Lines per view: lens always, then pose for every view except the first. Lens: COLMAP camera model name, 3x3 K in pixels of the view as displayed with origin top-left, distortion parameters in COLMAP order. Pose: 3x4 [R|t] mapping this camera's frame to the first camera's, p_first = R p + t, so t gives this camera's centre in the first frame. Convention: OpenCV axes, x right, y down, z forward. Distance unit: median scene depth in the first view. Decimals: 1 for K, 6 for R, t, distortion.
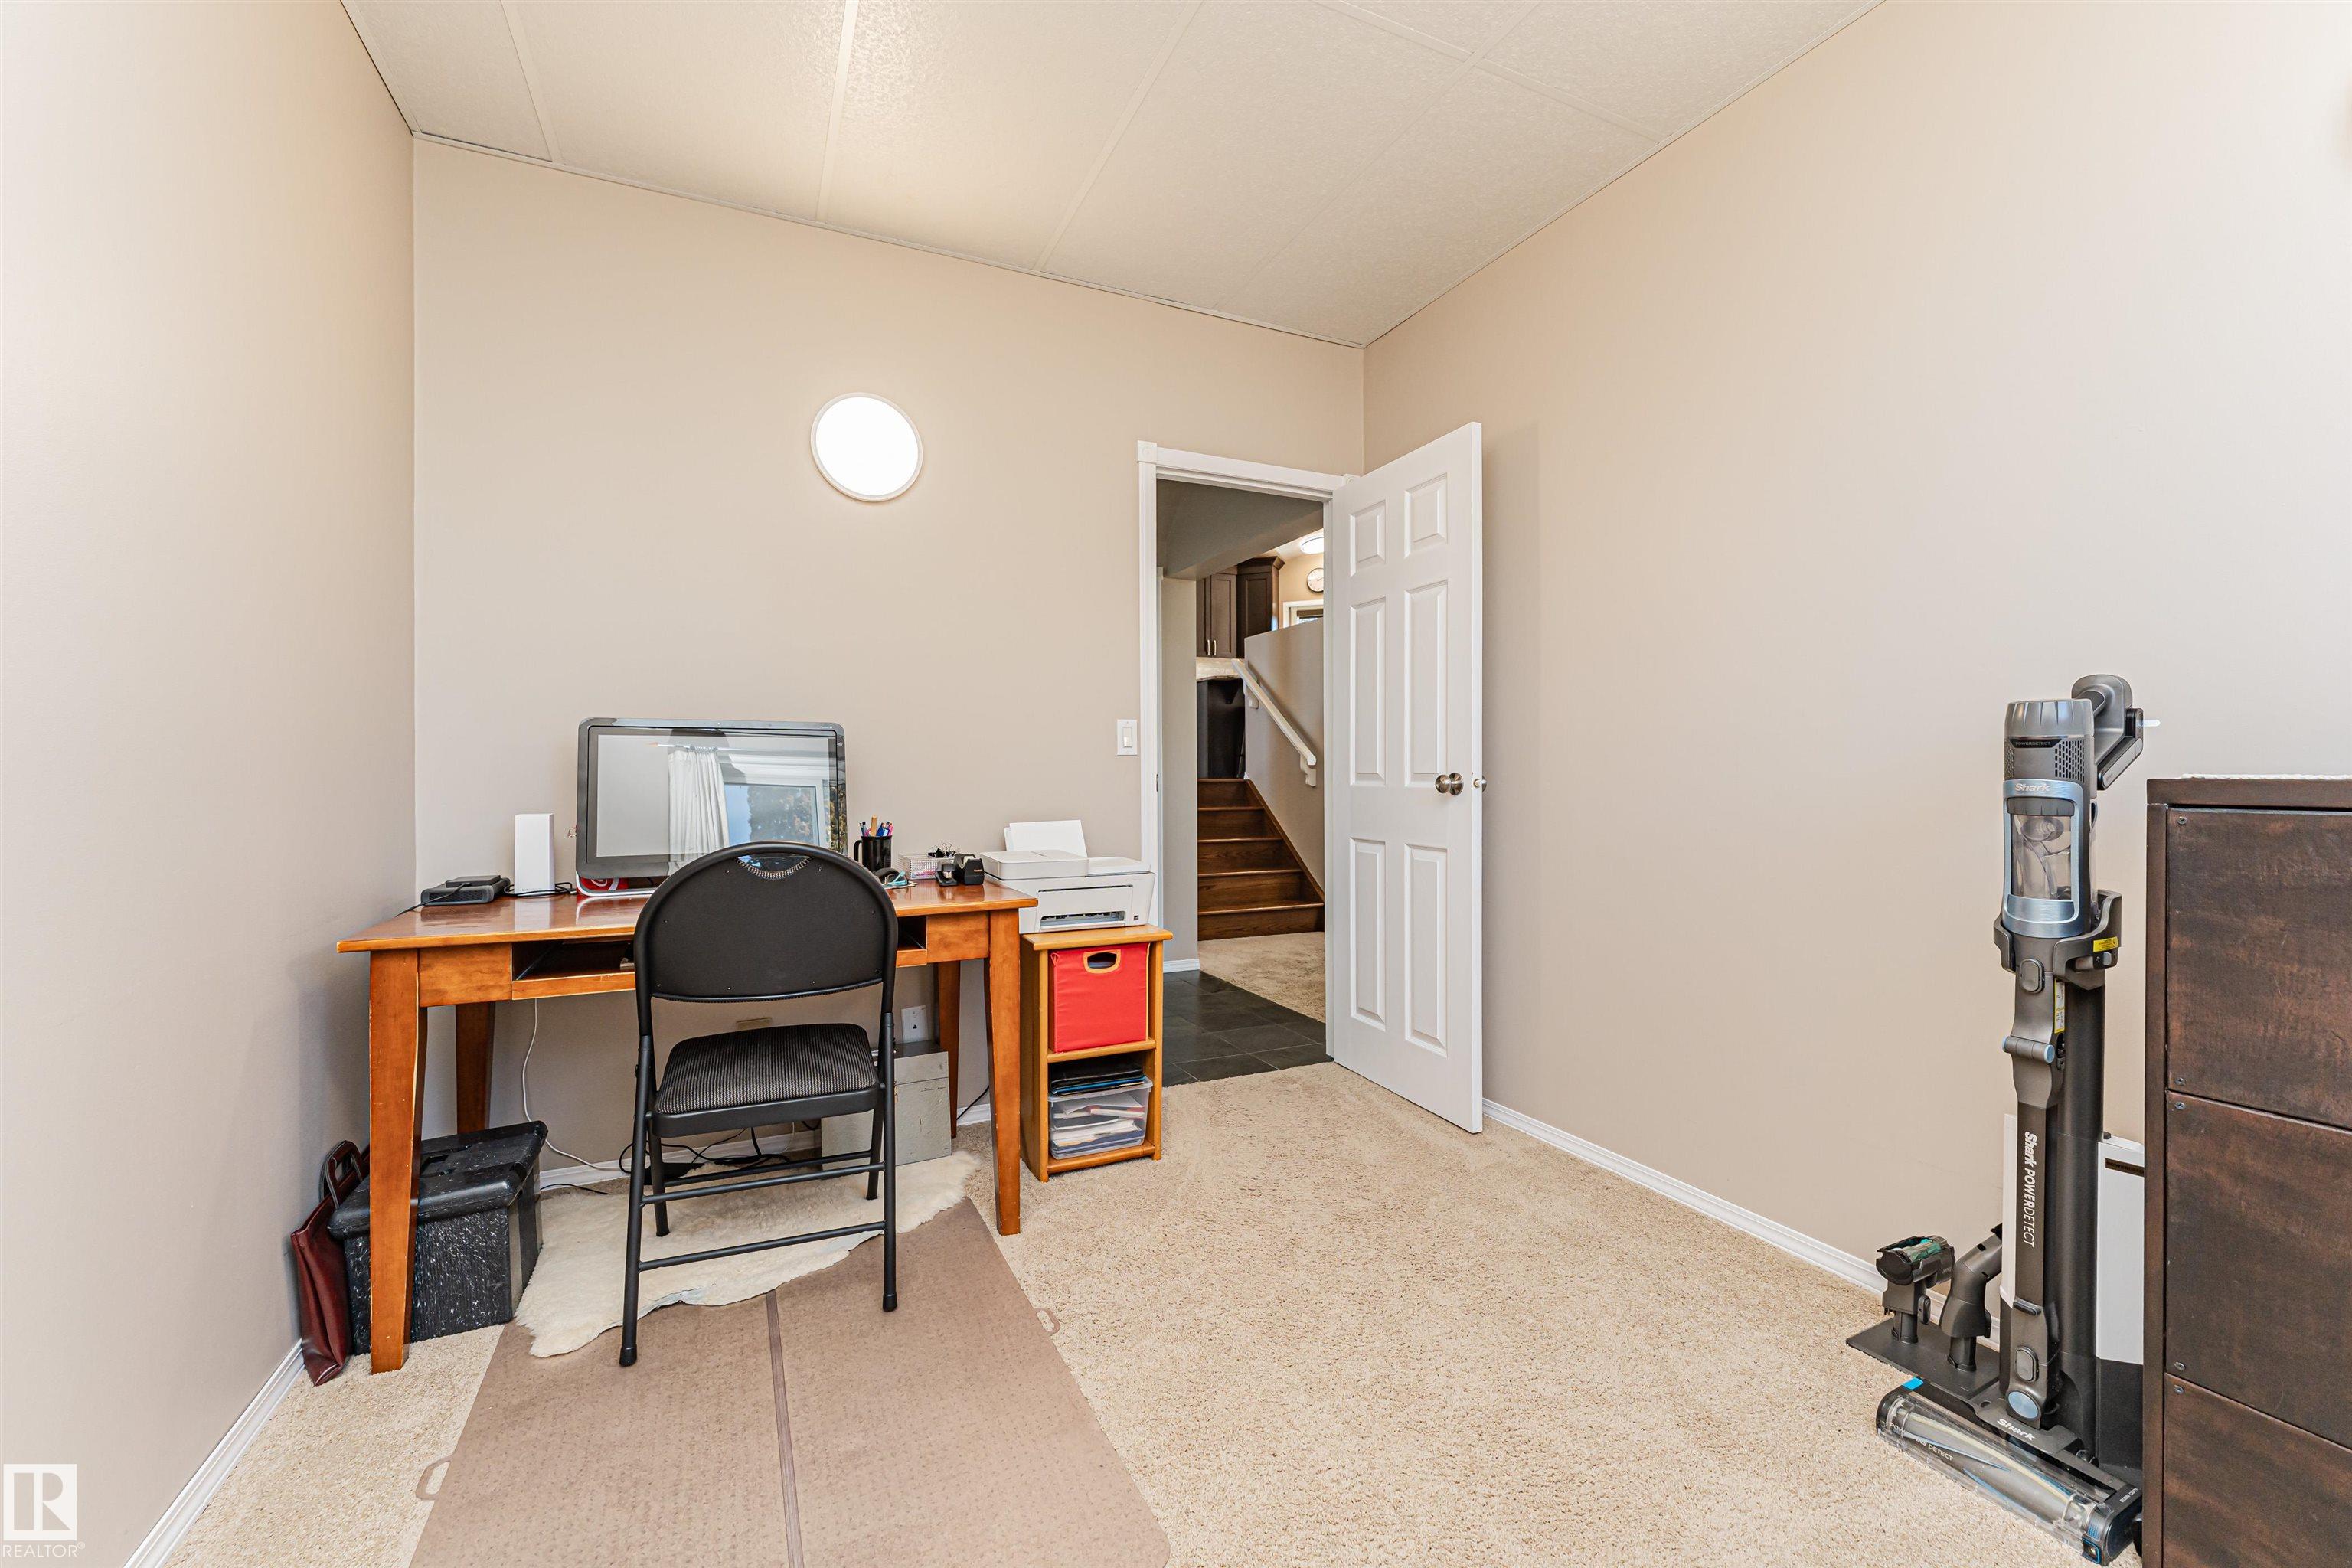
lens RADIAL K [[928.9, 0, 1175.3], [0, 928.9, 775.3], [0, 0, 1]] dist [-0.000663, -0.000042]
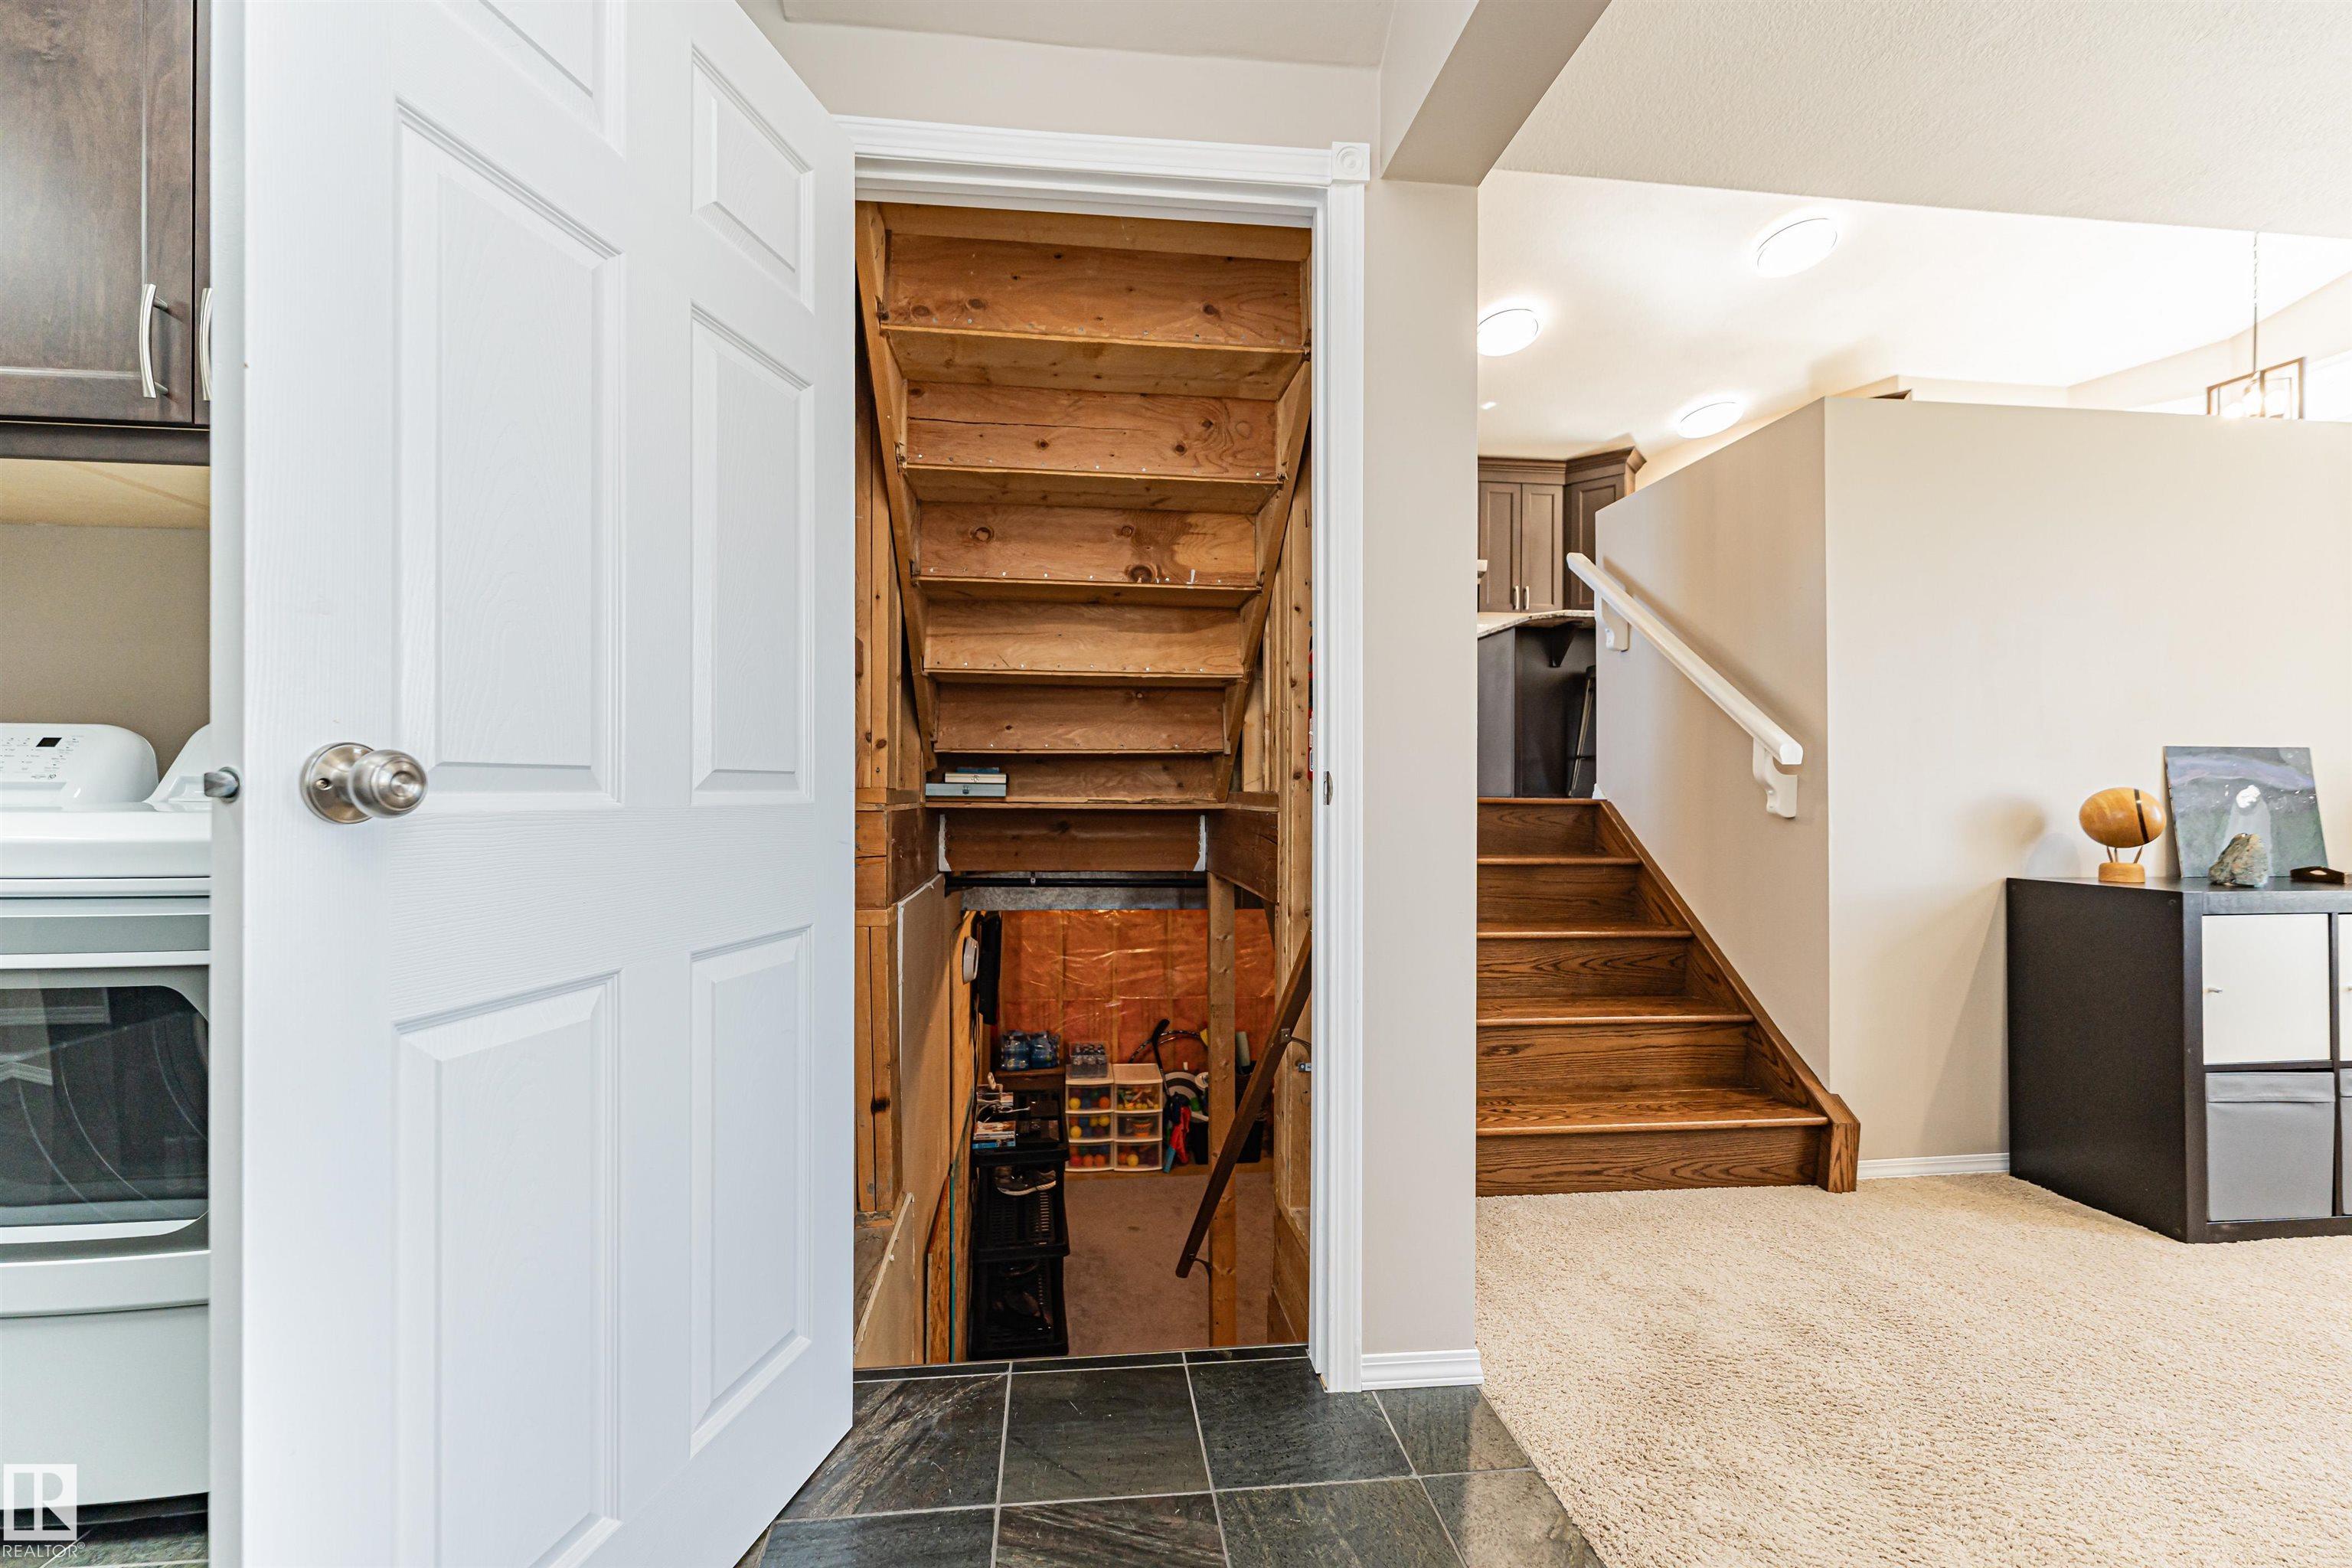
lens RADIAL K [[940.5, 0, 1156.9], [0, 940.5, 787.1], [0, 0, 1]] dist [0.007721, 0.000099]
pose [[0.946264, 0.004903, -0.323357, 0.019209], [-0.008614, 0.999912, -0.010047, 0.004903], [0.323280, 0.012293, 0.946224, 0.491301]]
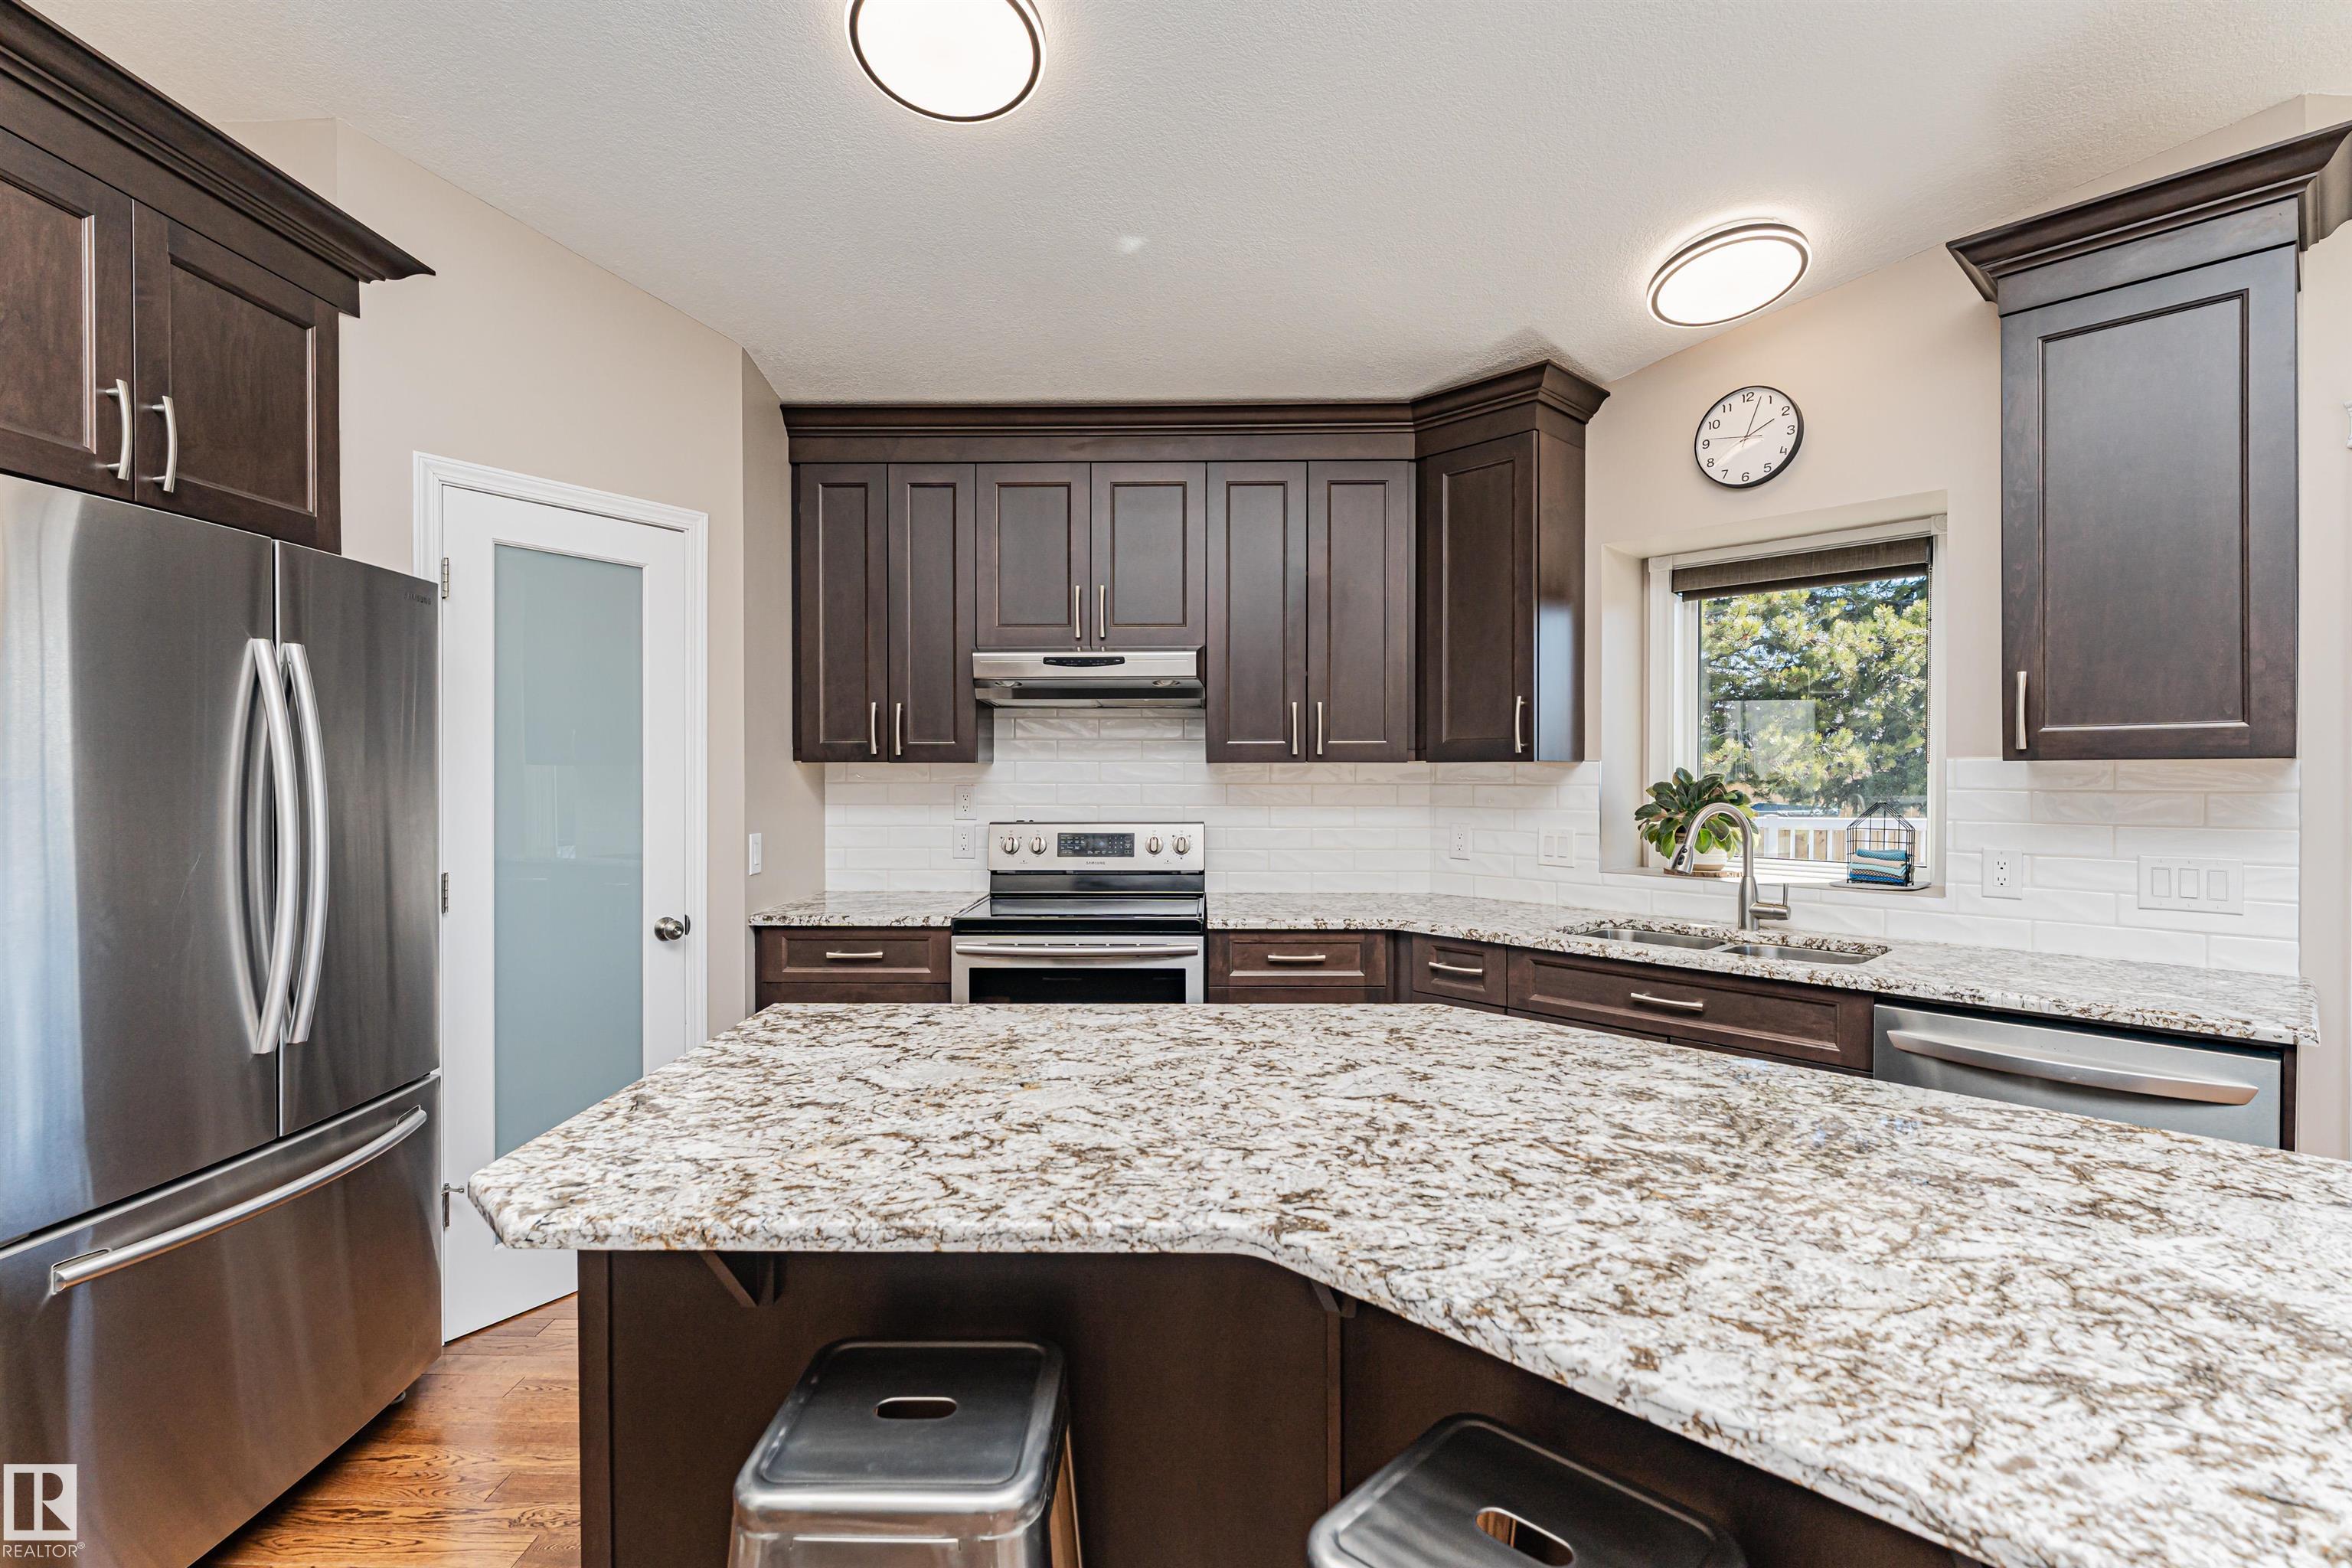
lens RADIAL K [[1074.9, 0, 1170.7], [0, 1074.9, 779.6], [0, 0, 1]] dist [-0.000734, -0.000112]
pose [[0.899644, 0.002610, -0.436616, 0.237737], [-0.003651, 0.999992, -0.001544, -0.206280], [0.436609, 0.002984, 0.899646, 1.162789]]
